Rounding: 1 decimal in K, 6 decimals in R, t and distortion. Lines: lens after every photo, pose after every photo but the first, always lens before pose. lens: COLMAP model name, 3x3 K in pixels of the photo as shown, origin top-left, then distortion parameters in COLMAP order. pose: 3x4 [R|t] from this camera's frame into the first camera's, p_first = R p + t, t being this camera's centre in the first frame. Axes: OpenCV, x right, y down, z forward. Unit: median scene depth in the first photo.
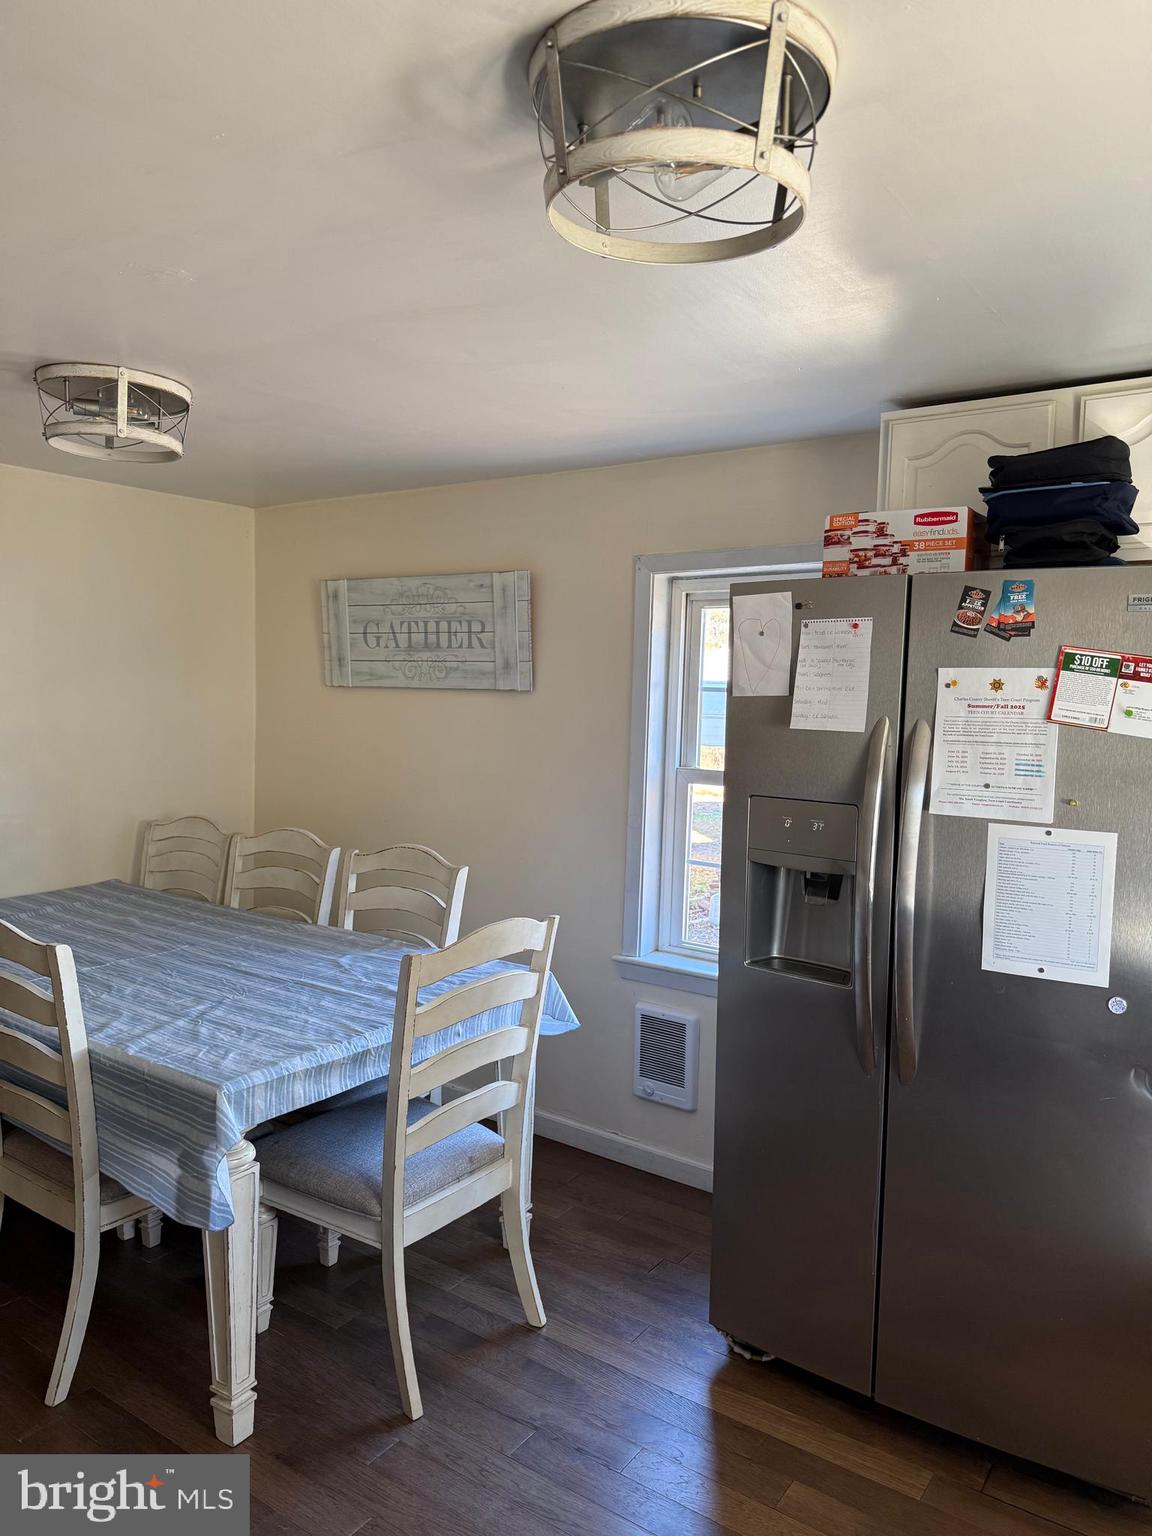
lens RADIAL K [[1088.0, 0, 572.4], [0, 1088.0, 768.3], [0, 0, 1]] dist [0.045902, -0.031449]
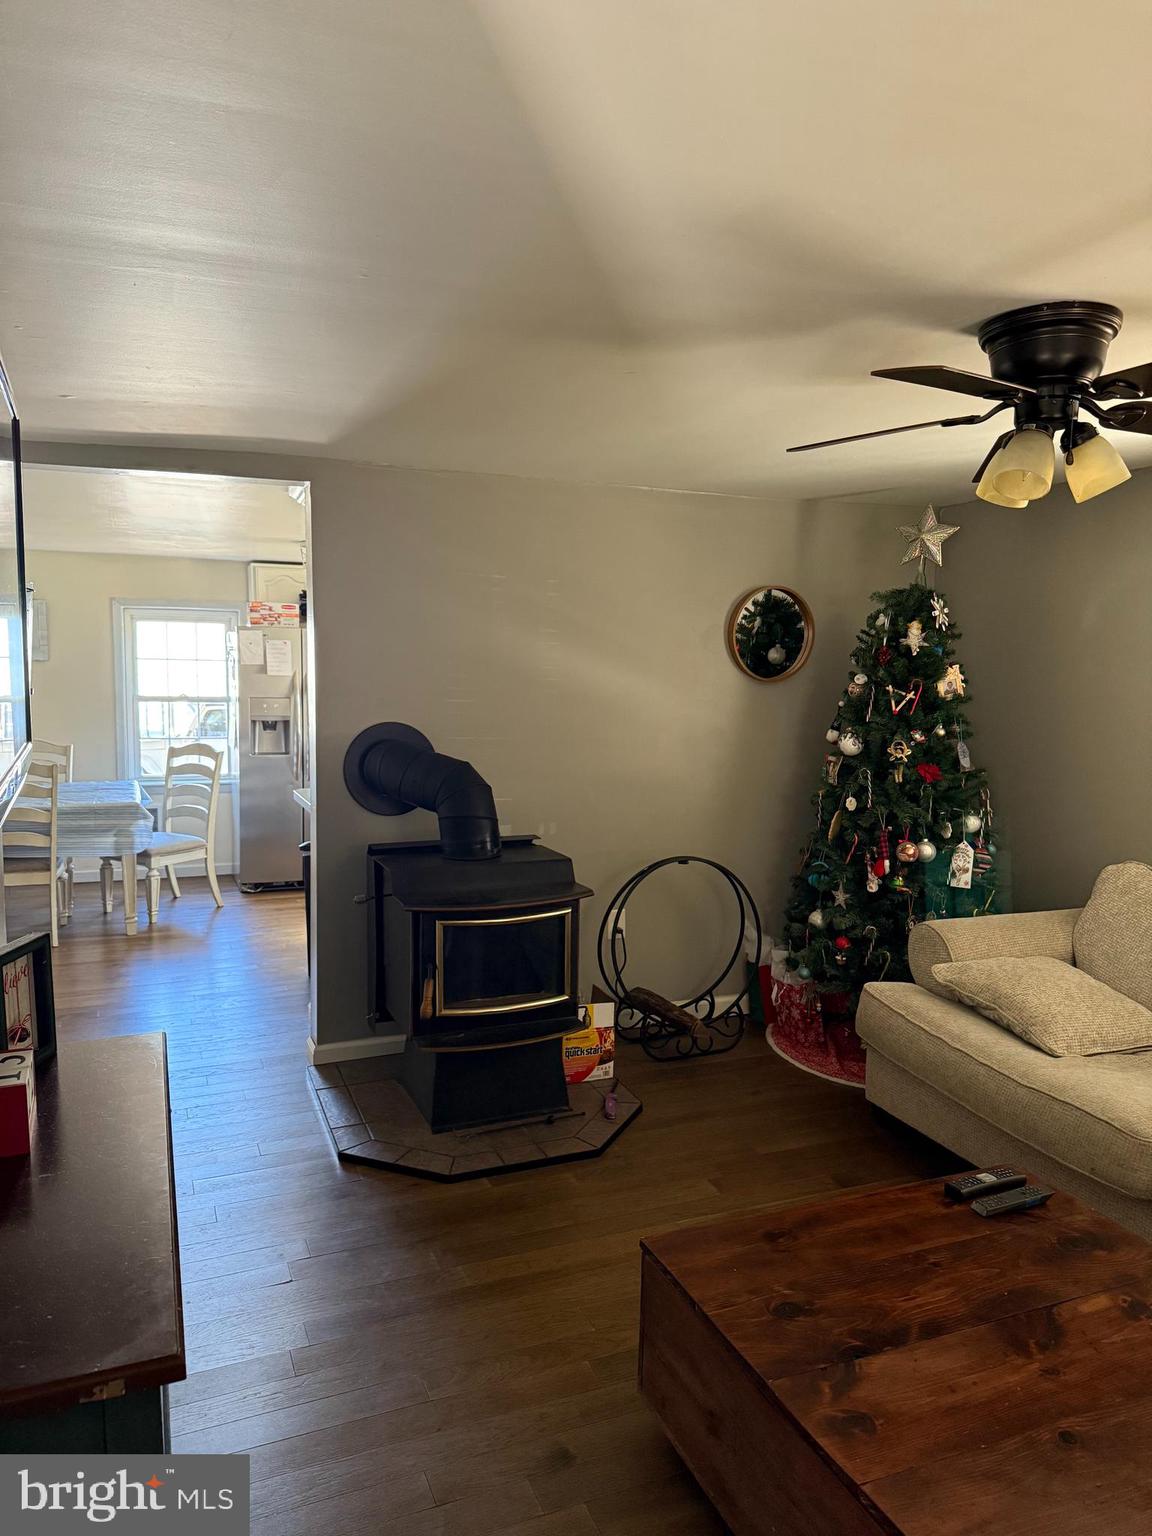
lens RADIAL K [[1088.0, 0, 575.7], [0, 1088.0, 770.7], [0, 0, 1]] dist [0.045902, -0.031449]
pose [[0.522243, -0.099055, 0.847025, -1.932690], [0.056231, 0.995070, 0.081697, 0.031450], [-0.850941, 0.004963, 0.525238, -1.348620]]
